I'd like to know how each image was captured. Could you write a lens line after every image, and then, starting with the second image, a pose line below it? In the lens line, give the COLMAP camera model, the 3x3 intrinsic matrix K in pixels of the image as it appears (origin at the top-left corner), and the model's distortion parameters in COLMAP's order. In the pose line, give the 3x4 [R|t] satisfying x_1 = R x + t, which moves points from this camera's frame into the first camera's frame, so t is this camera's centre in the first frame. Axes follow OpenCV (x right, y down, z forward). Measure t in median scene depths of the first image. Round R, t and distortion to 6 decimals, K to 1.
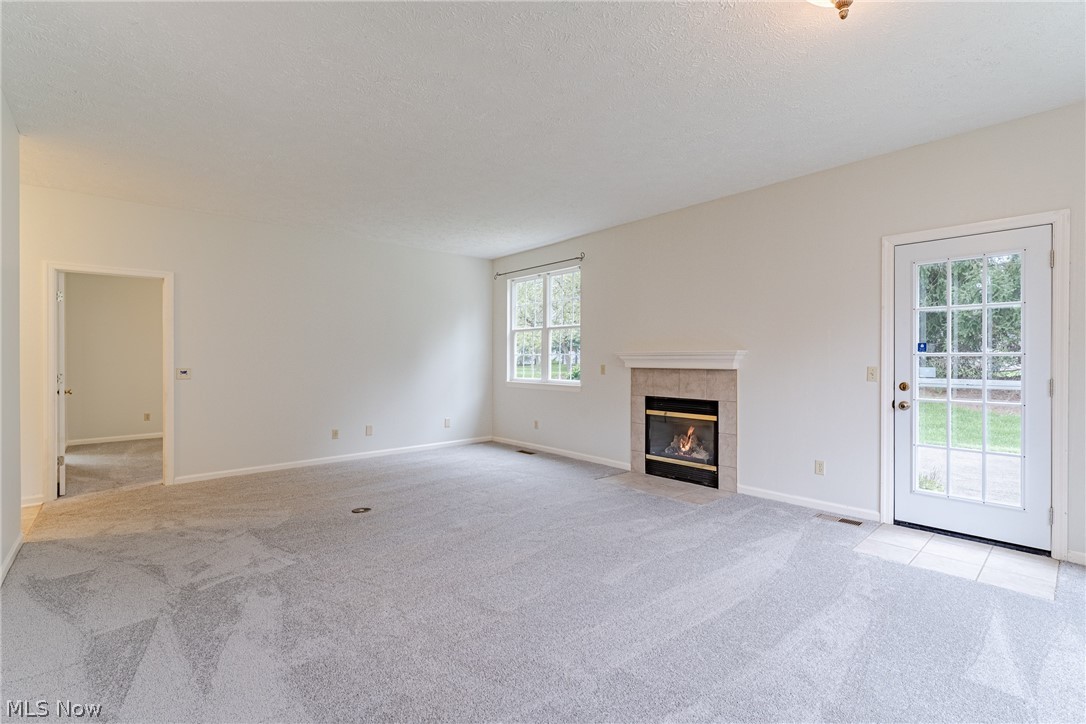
lens RADIAL K [[497.3, 0, 551.8], [0, 497.3, 359.0], [0, 0, 1]] dist [0.003541, 0.000227]
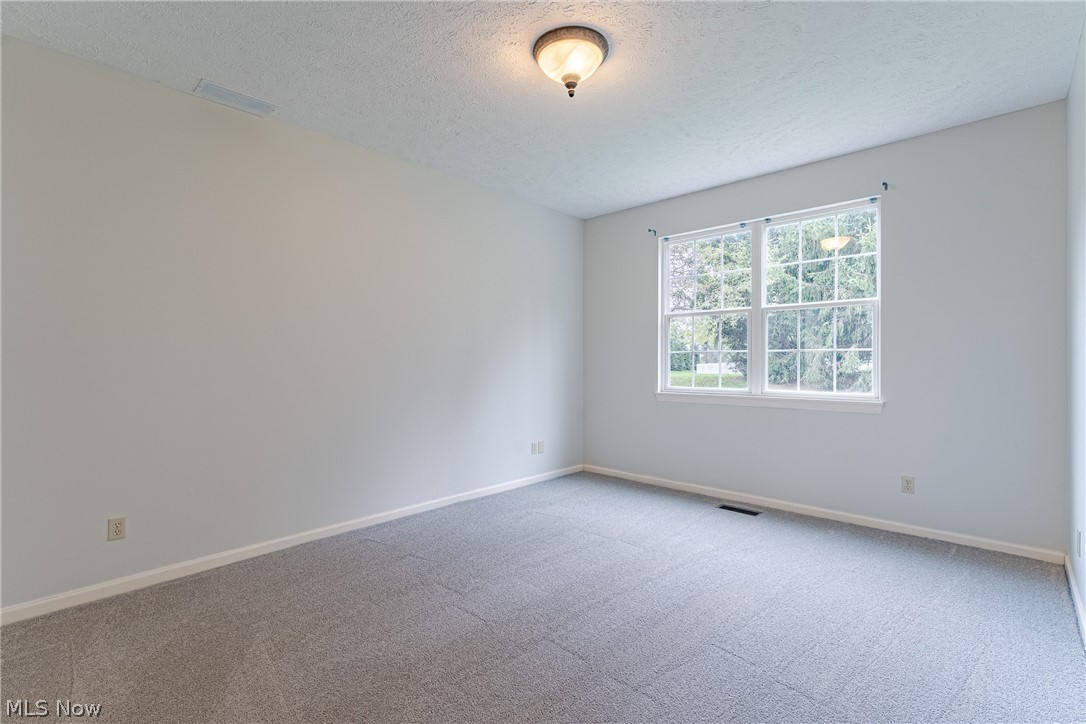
lens RADIAL K [[497.3, 0, 516.0], [0, 497.3, 368.5], [0, 0, 1]] dist [0.003541, 0.000227]
pose [[0.998549, 0.000486, 0.053842, -0.313238], [-0.001701, 0.999745, 0.022507, -0.001087], [-0.053817, -0.022566, 0.998296, 0.348120]]
